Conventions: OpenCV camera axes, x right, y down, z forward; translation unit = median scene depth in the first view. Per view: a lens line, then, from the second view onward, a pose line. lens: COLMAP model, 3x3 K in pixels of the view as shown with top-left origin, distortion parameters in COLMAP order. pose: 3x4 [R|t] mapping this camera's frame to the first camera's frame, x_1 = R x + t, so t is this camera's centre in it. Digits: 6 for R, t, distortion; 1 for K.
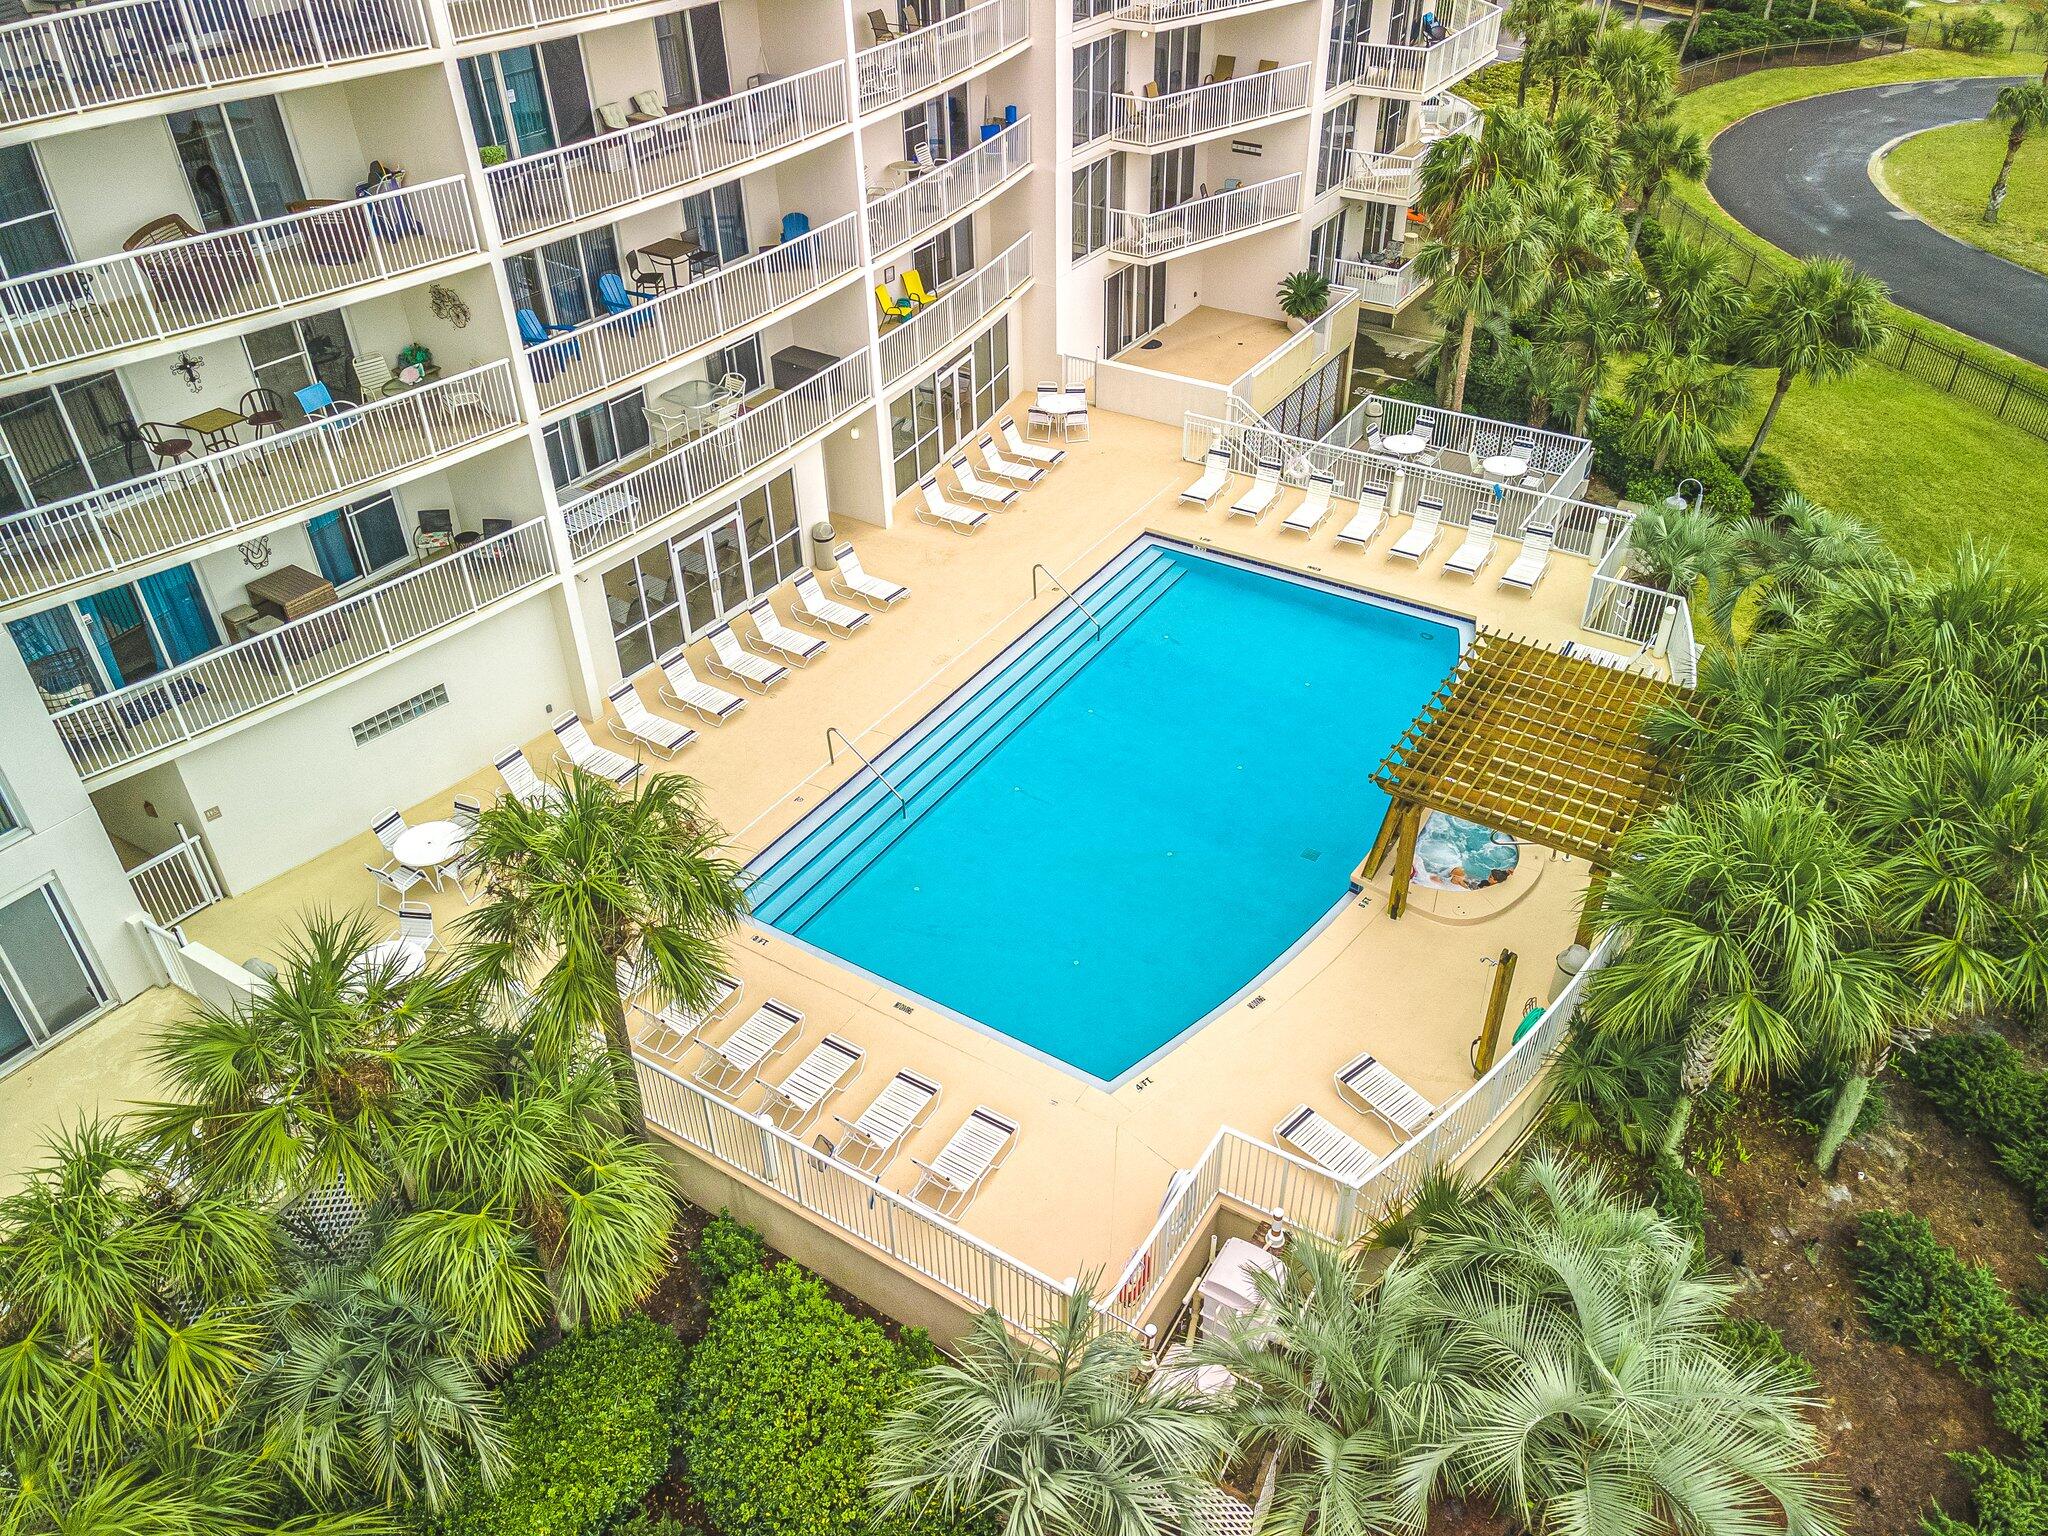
lens RADIAL K [[1511.5, 0, 1016.9], [0, 1511.5, 721.6], [0, 0, 1]] dist [0.002252, 0.086179]
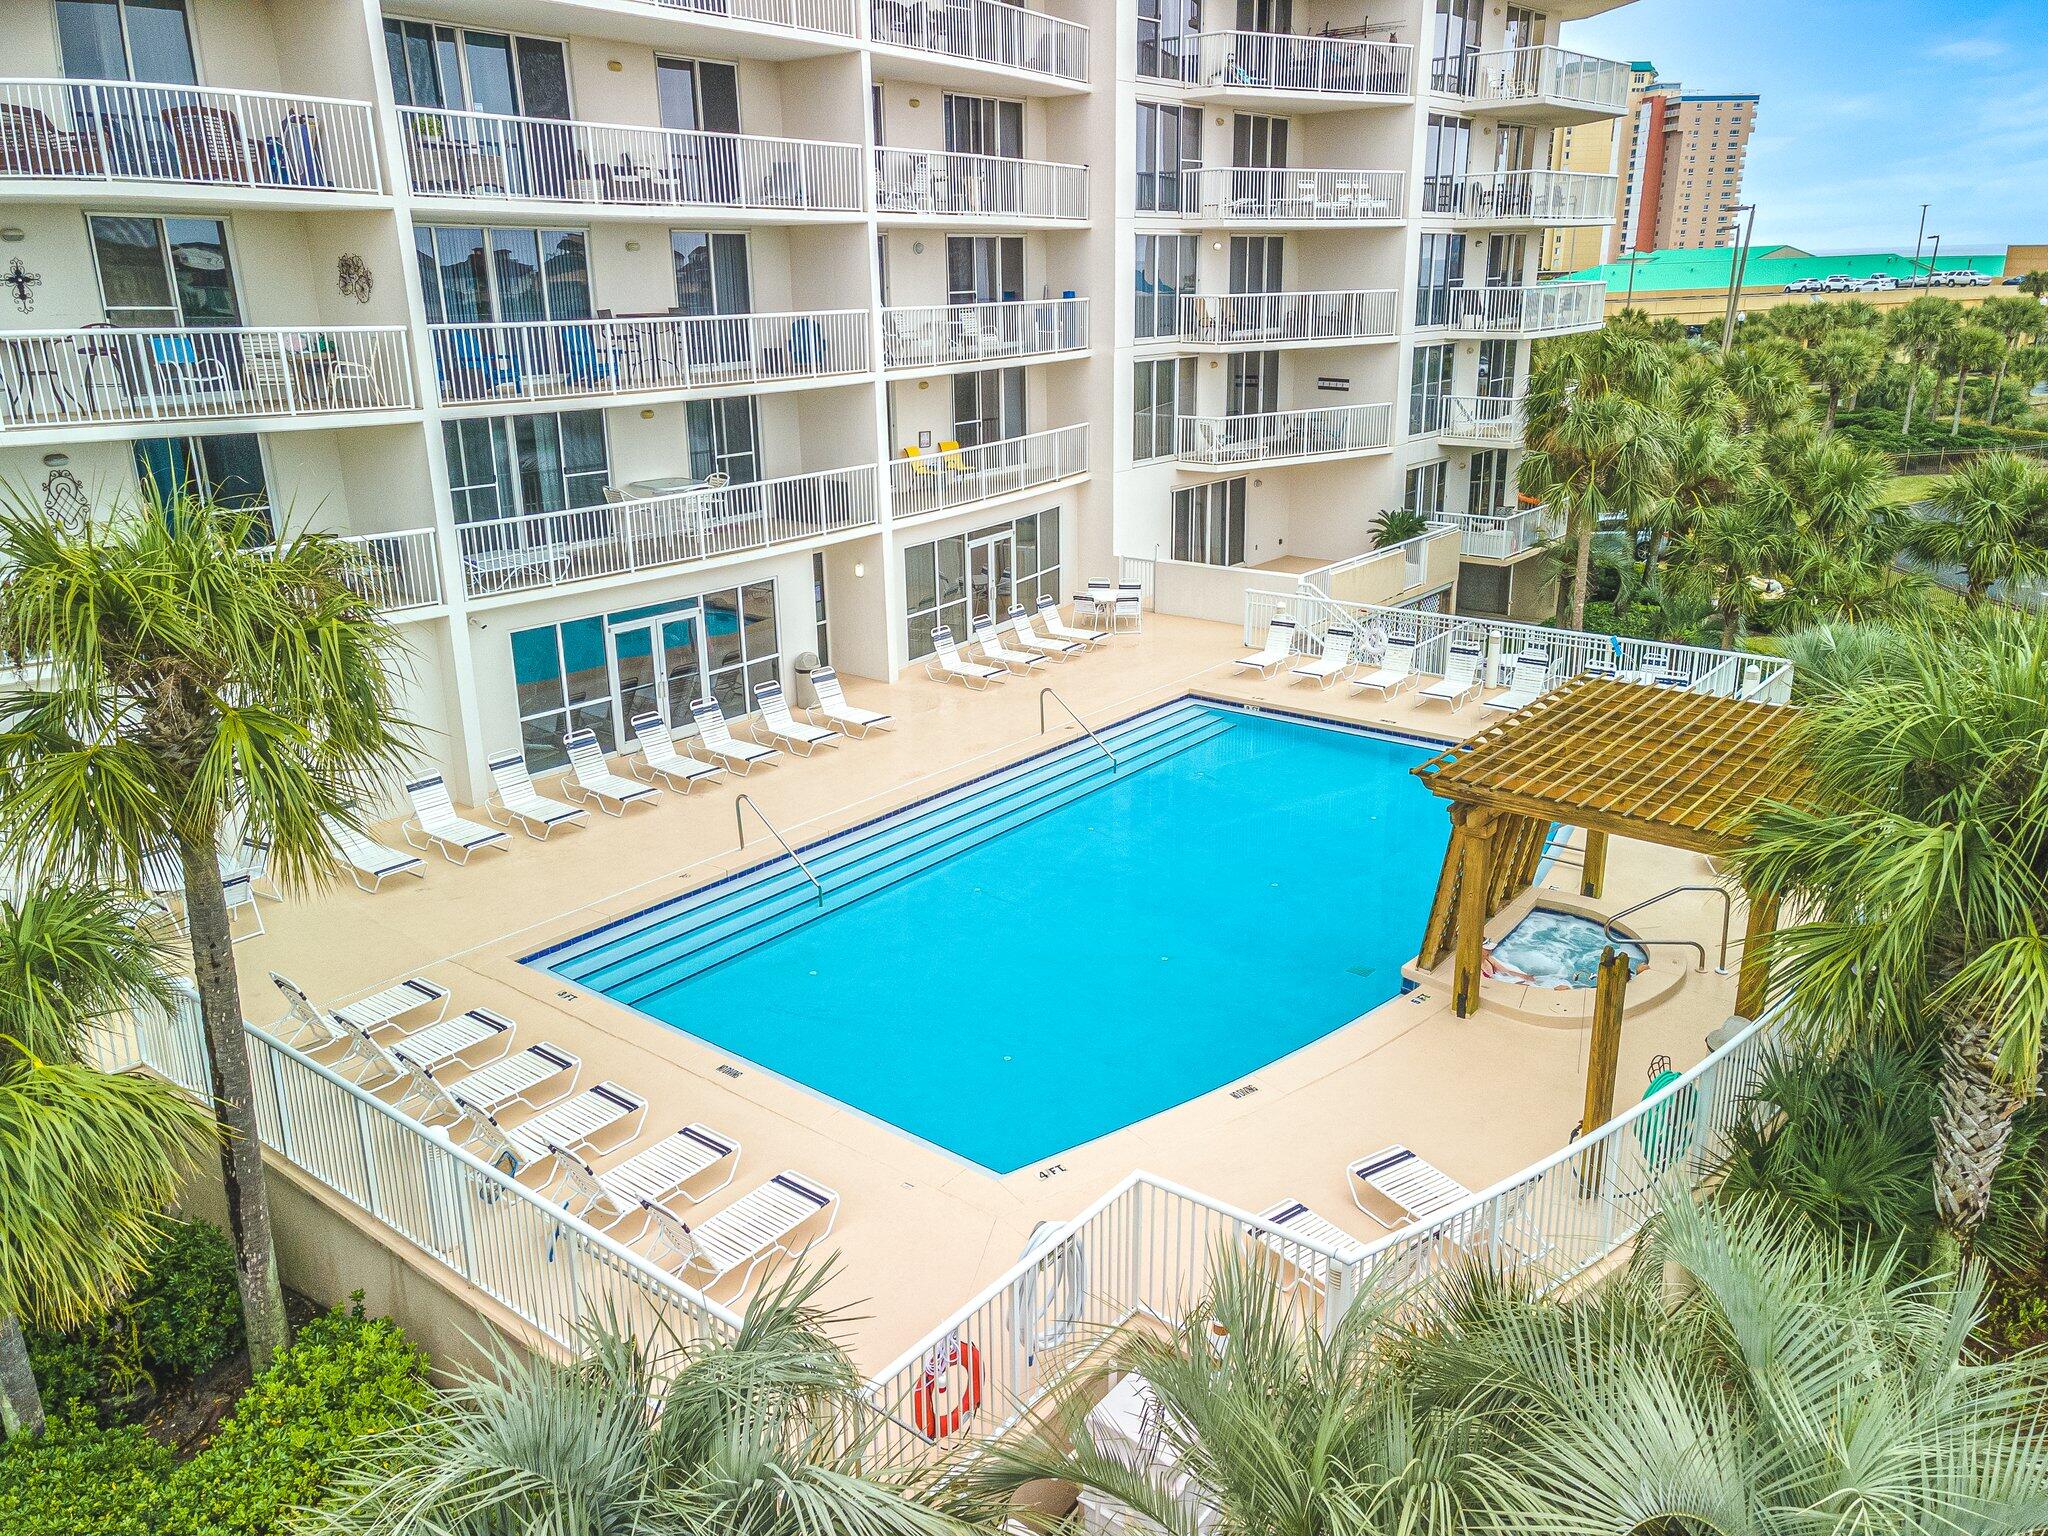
lens RADIAL K [[1511.5, 0, 1016.9], [0, 1511.5, 721.6], [0, 0, 1]] dist [0.002252, 0.086179]
pose [[0.993806, 0.036244, -0.105051, 0.071399], [-0.066823, 0.950222, -0.304324, 0.138804], [0.088792, 0.309459, 0.946758, 0.177653]]
